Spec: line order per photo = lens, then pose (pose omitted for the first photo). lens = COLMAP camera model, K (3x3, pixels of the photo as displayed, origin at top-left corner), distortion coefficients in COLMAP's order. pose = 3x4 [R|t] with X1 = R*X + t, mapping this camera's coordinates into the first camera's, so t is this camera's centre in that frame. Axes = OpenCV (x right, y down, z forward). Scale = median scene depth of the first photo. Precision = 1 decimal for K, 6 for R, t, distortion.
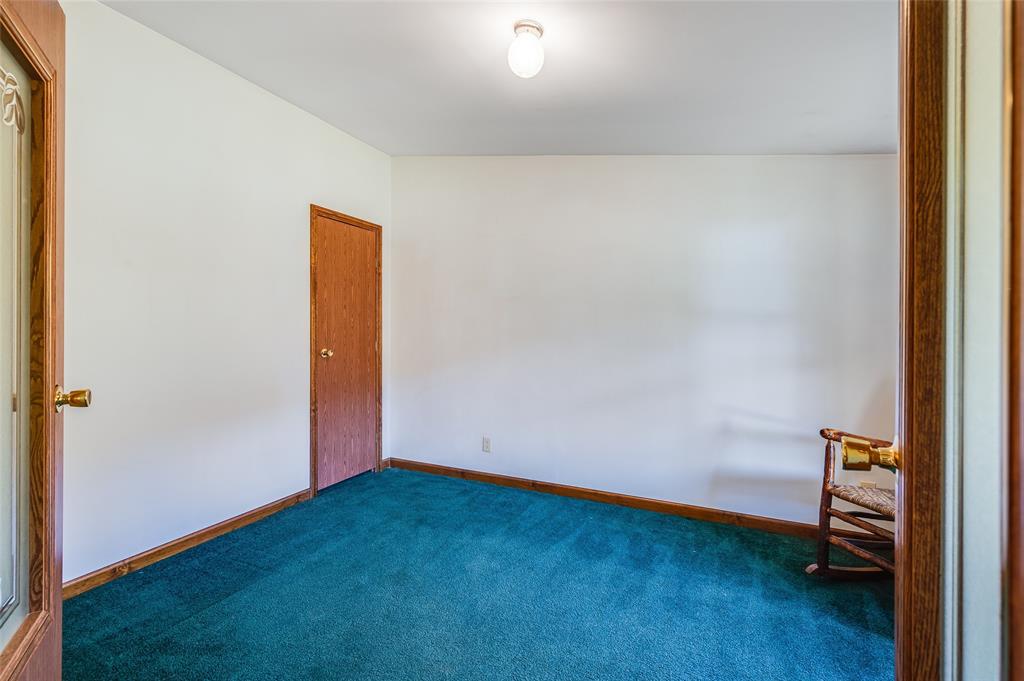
lens RADIAL K [[449.3, 0, 510.7], [0, 449.3, 336.5], [0, 0, 1]] dist [0.002895, -0.002555]
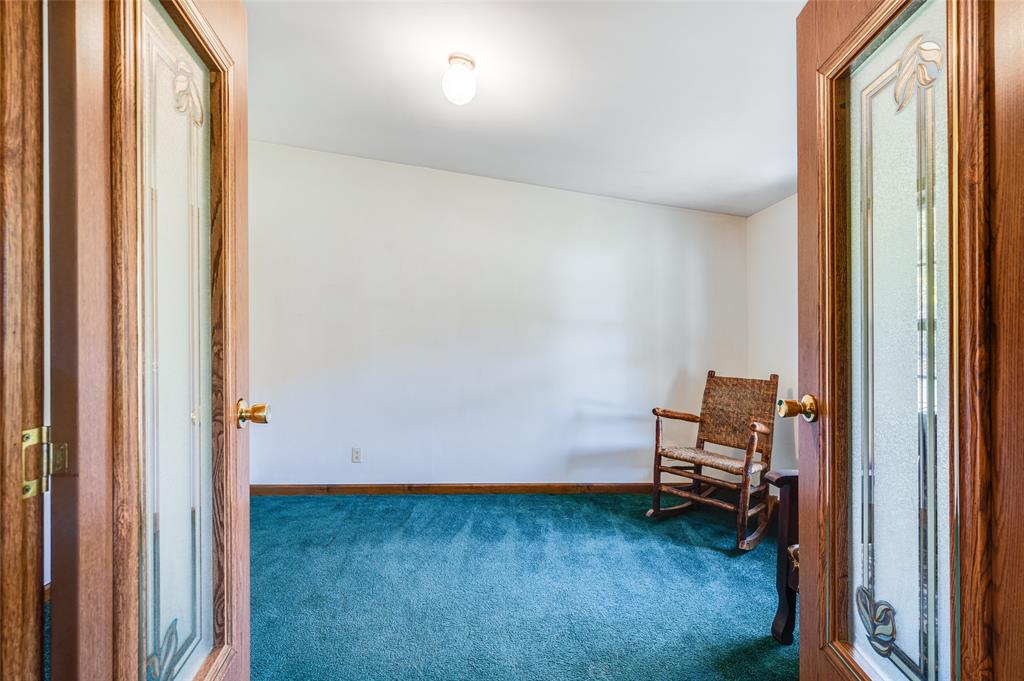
lens RADIAL K [[449.3, 0, 513.1], [0, 449.3, 340.4], [0, 0, 1]] dist [0.002895, -0.002555]
pose [[0.898143, -0.008936, 0.439612, -0.293142], [0.010368, 0.999946, -0.000858, -0.002826], [-0.439581, 0.005329, 0.898187, -0.030656]]
